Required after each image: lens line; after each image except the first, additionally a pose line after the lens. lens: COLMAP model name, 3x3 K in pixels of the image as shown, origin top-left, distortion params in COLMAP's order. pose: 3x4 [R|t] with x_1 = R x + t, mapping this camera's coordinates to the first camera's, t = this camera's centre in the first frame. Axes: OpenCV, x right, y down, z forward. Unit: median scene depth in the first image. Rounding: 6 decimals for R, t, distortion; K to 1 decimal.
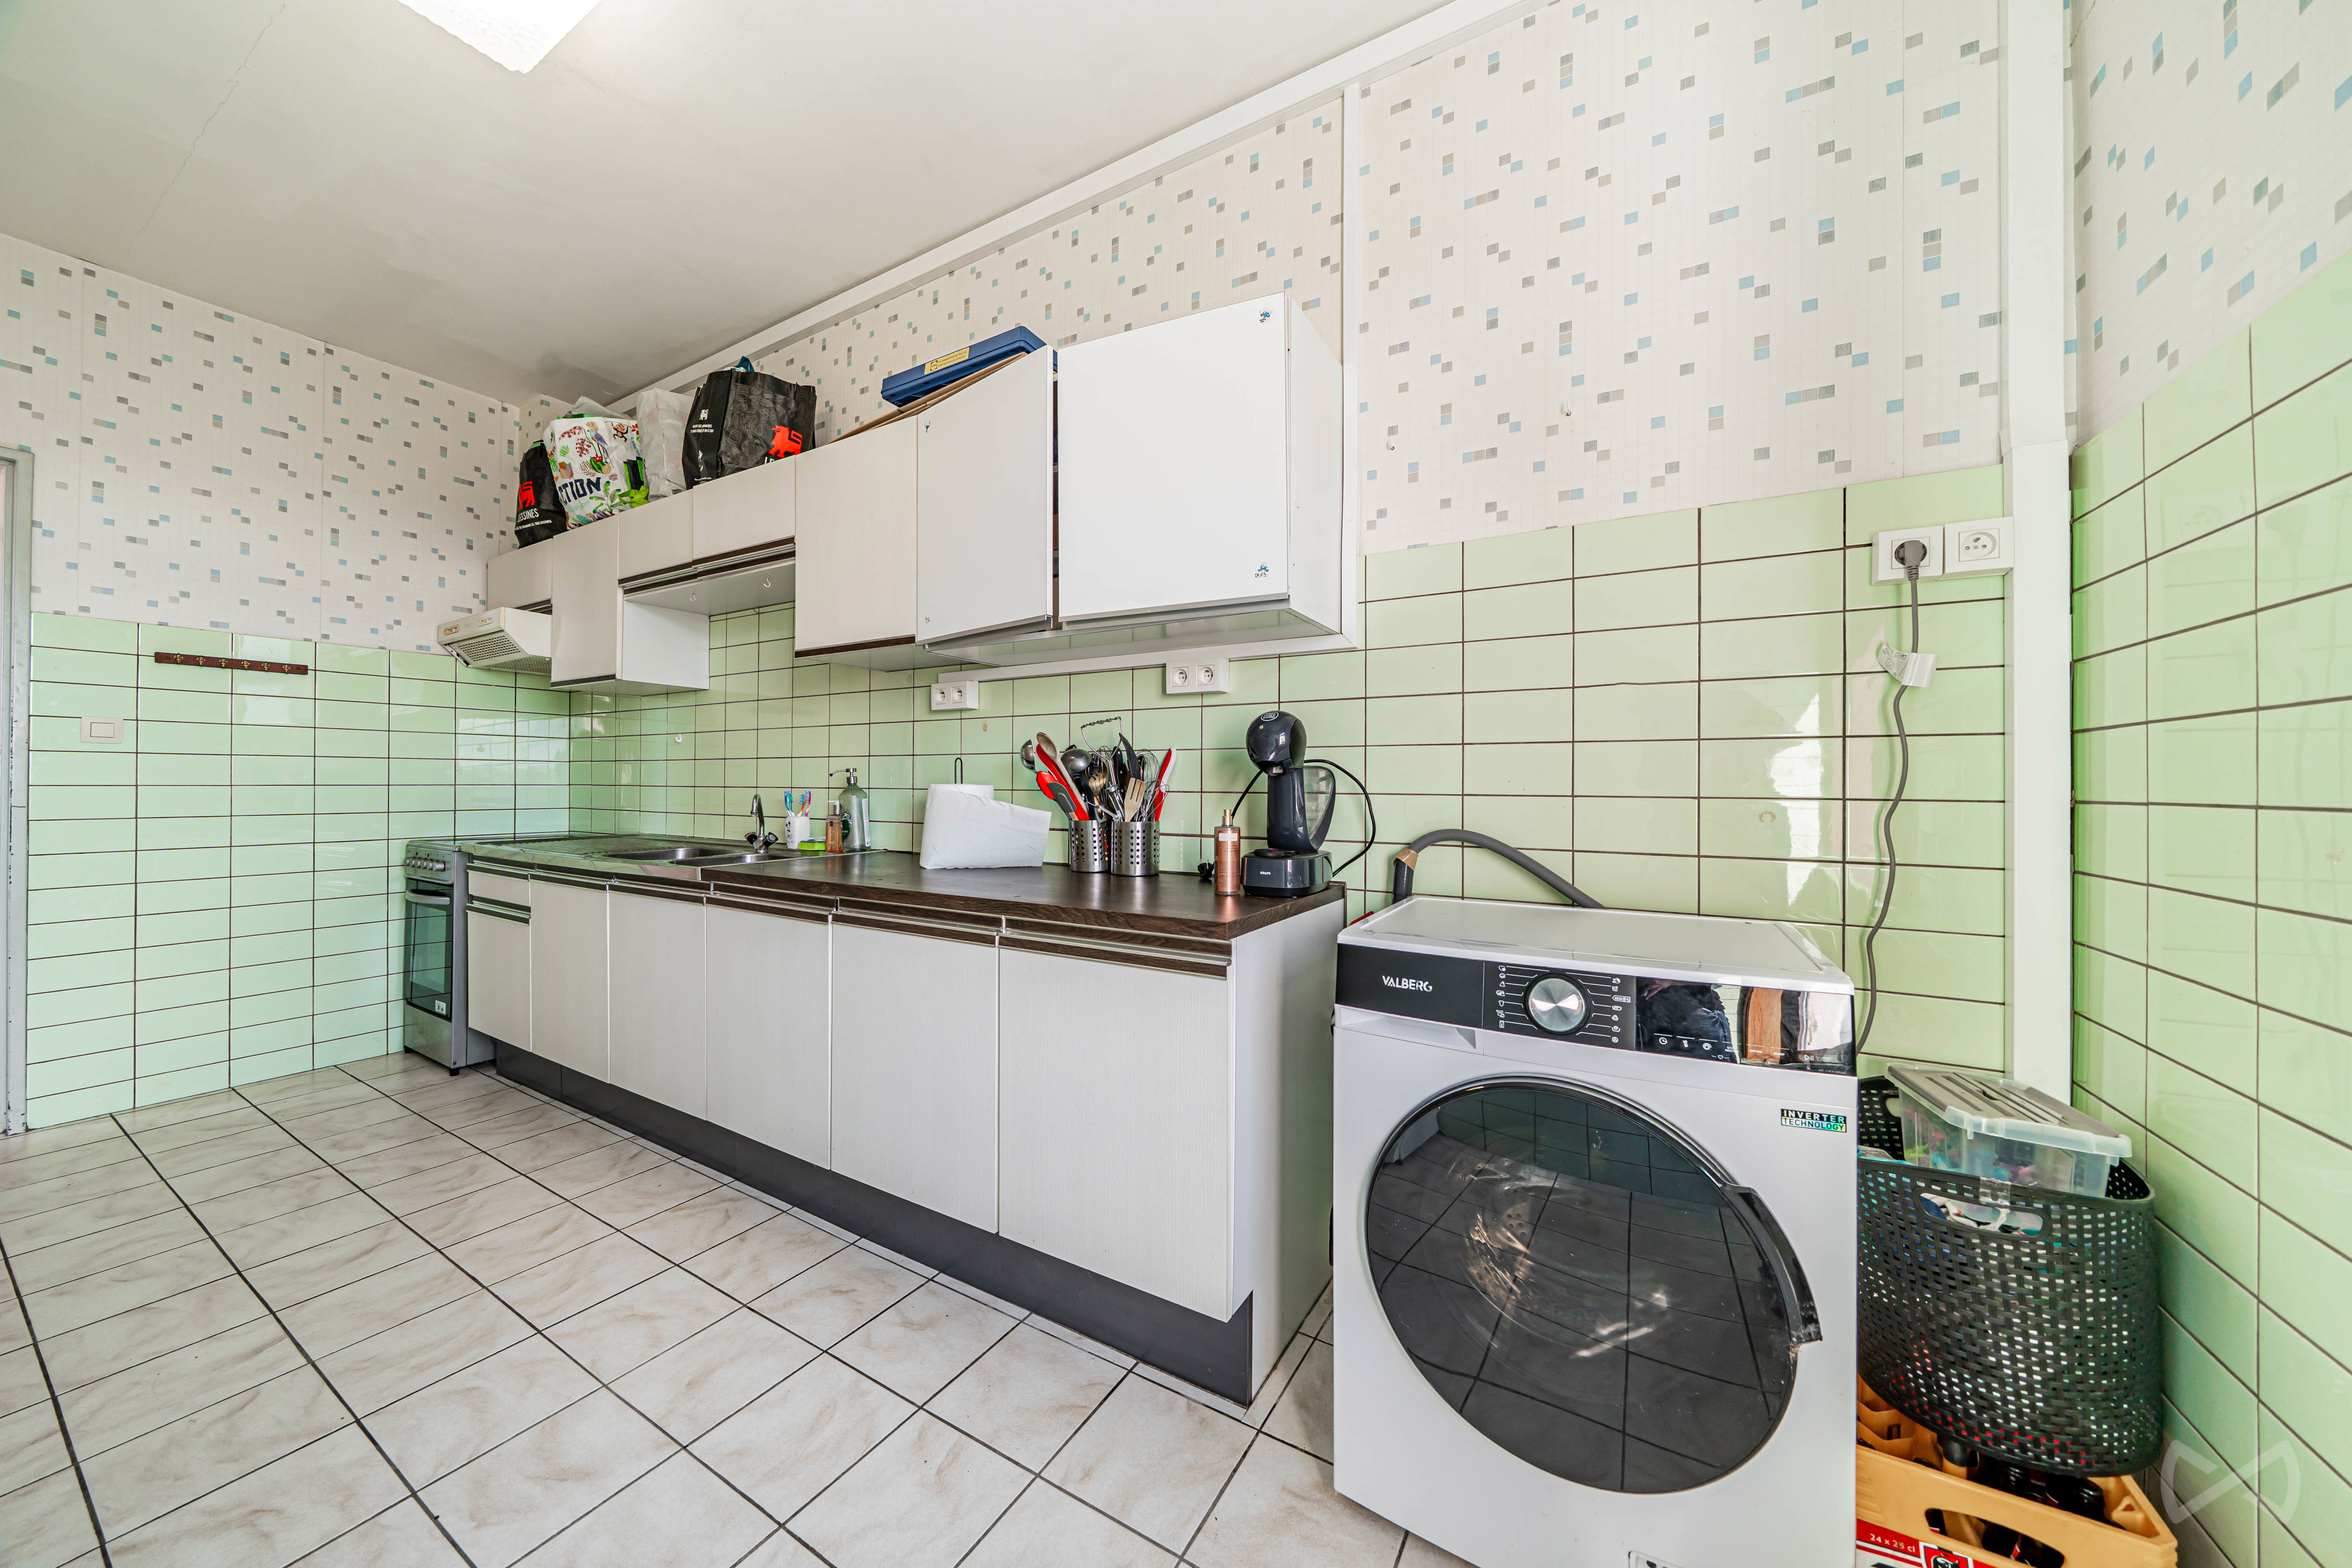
lens RADIAL K [[802.1, 0, 1173.1], [0, 802.1, 775.6], [0, 0, 1]] dist [-0.008561, 0.000098]
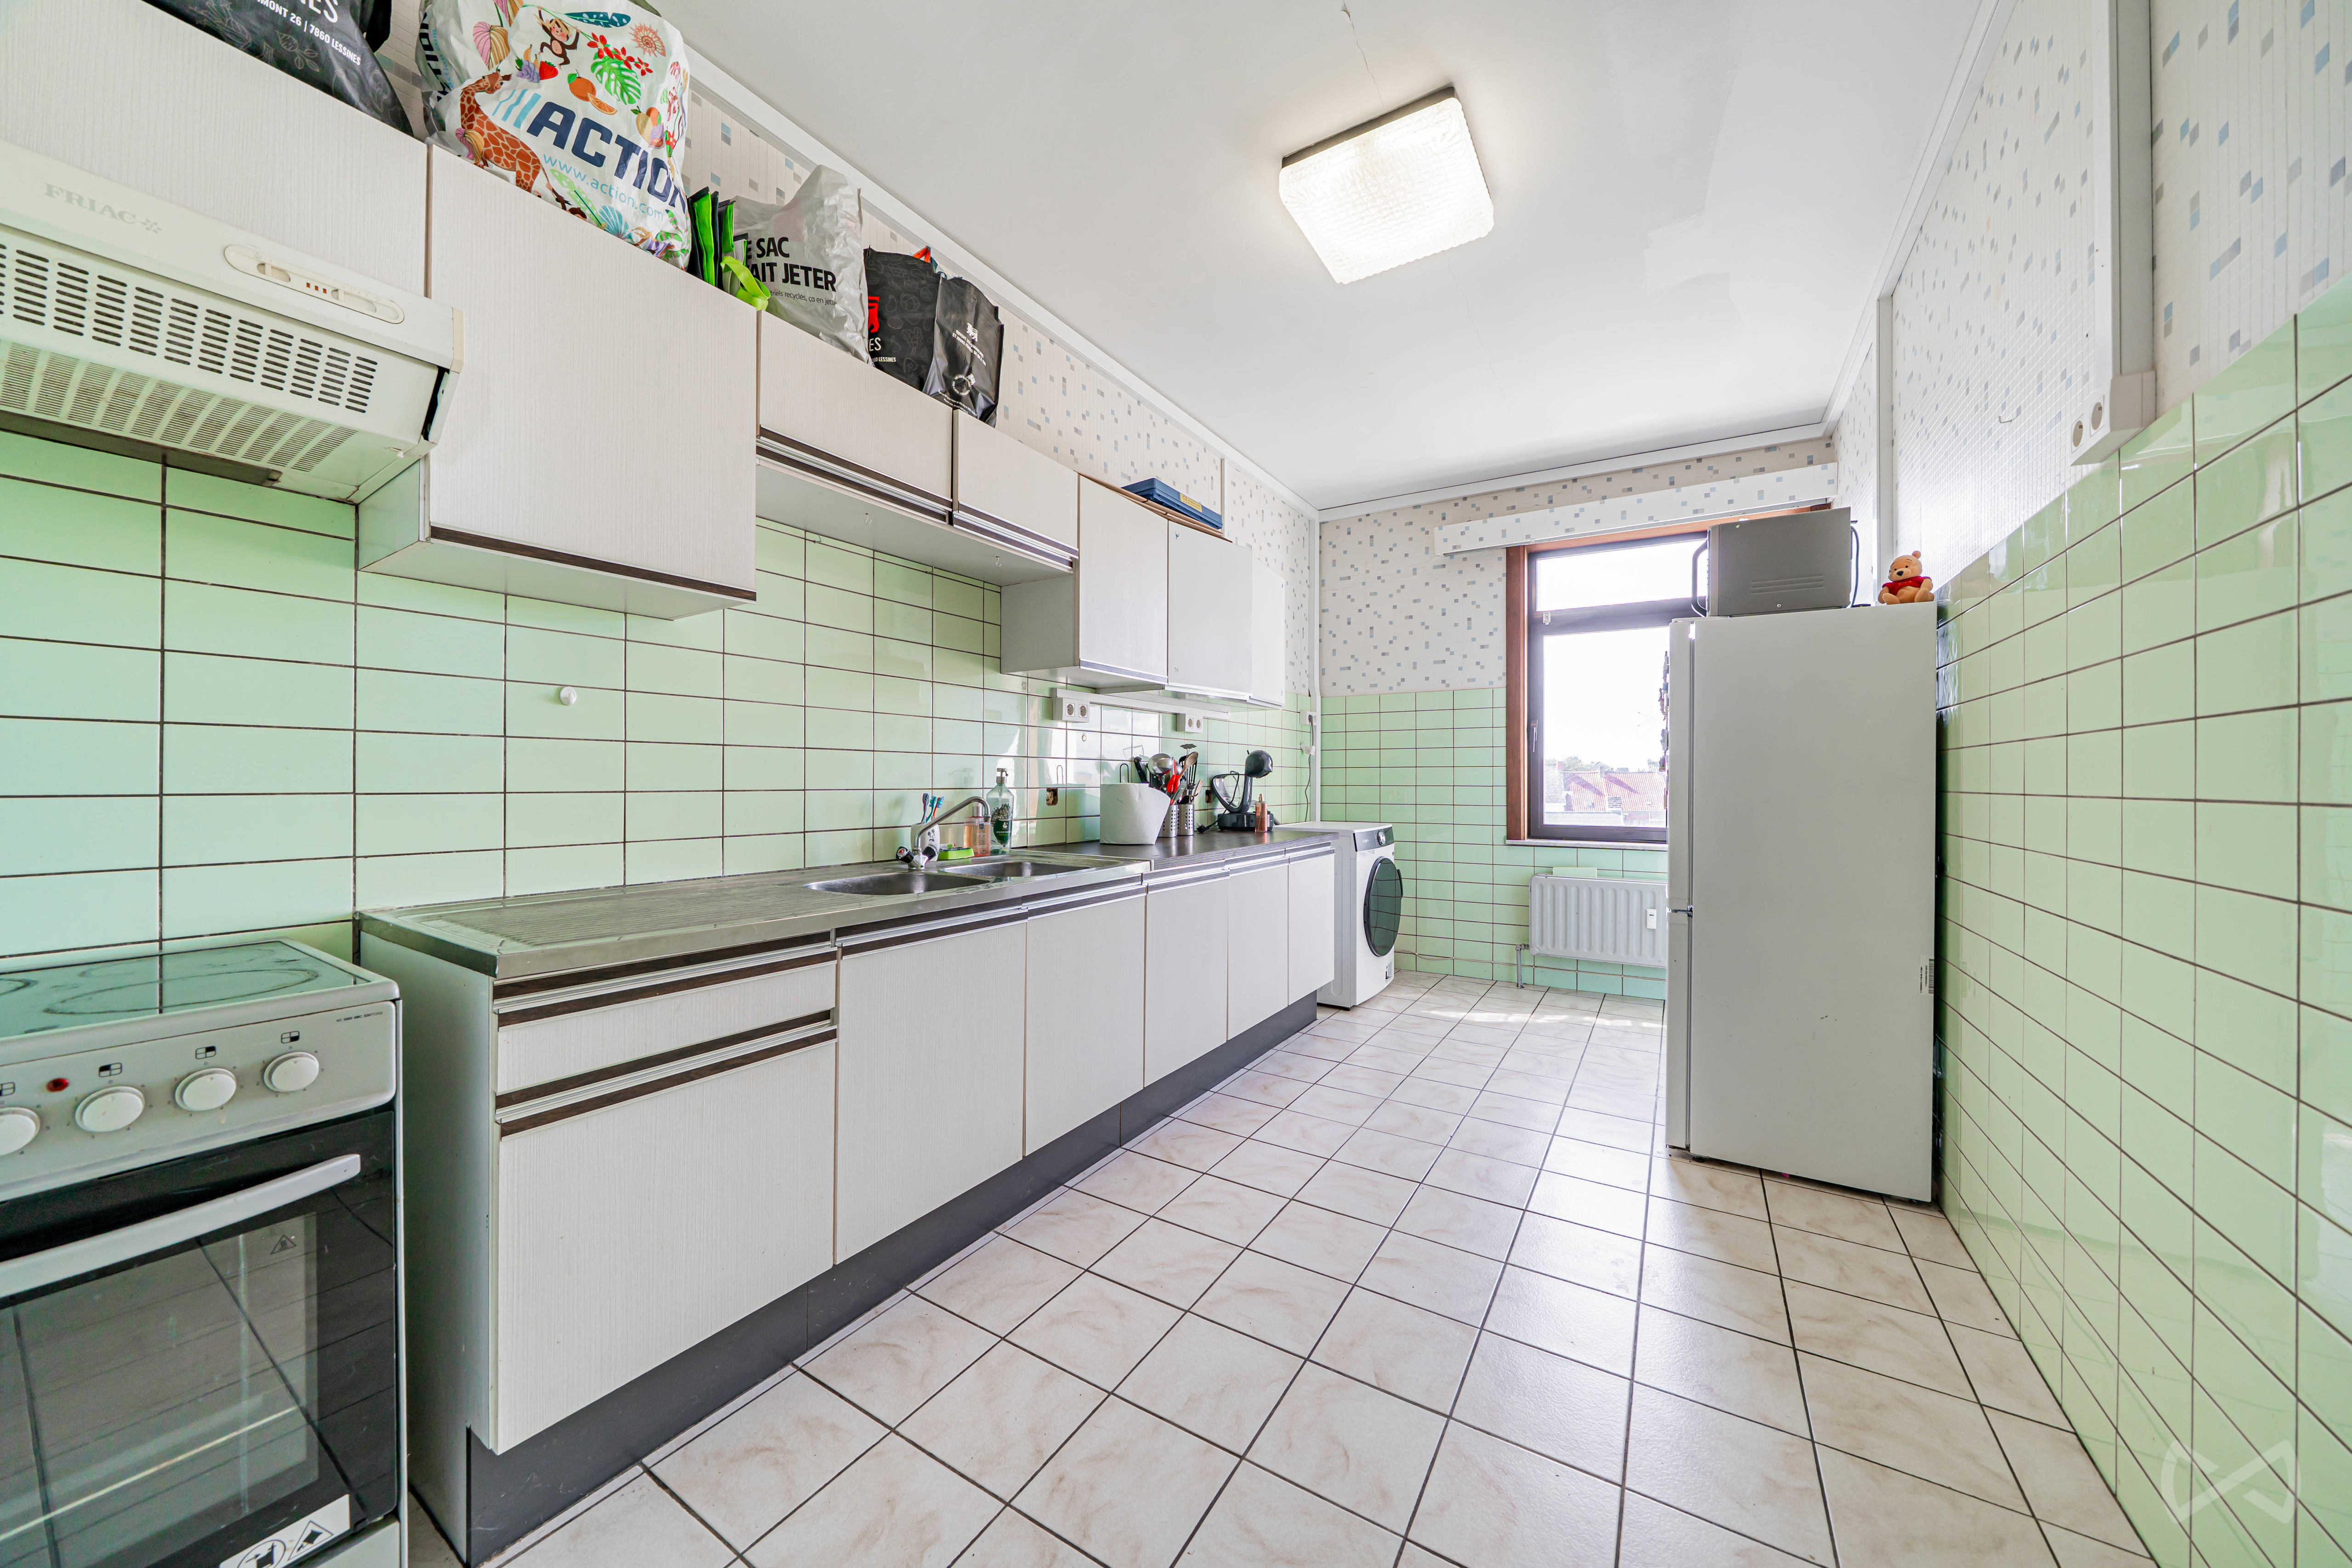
lens RADIAL K [[802.1, 0, 1177.2], [0, 802.1, 783.2], [0, 0, 1]] dist [-0.008561, 0.000098]
pose [[0.023500, -0.004379, 0.999714, -1.589399], [-0.006422, 0.999969, 0.004531, 0.003076], [-0.999703, -0.006526, 0.023471, 0.873566]]
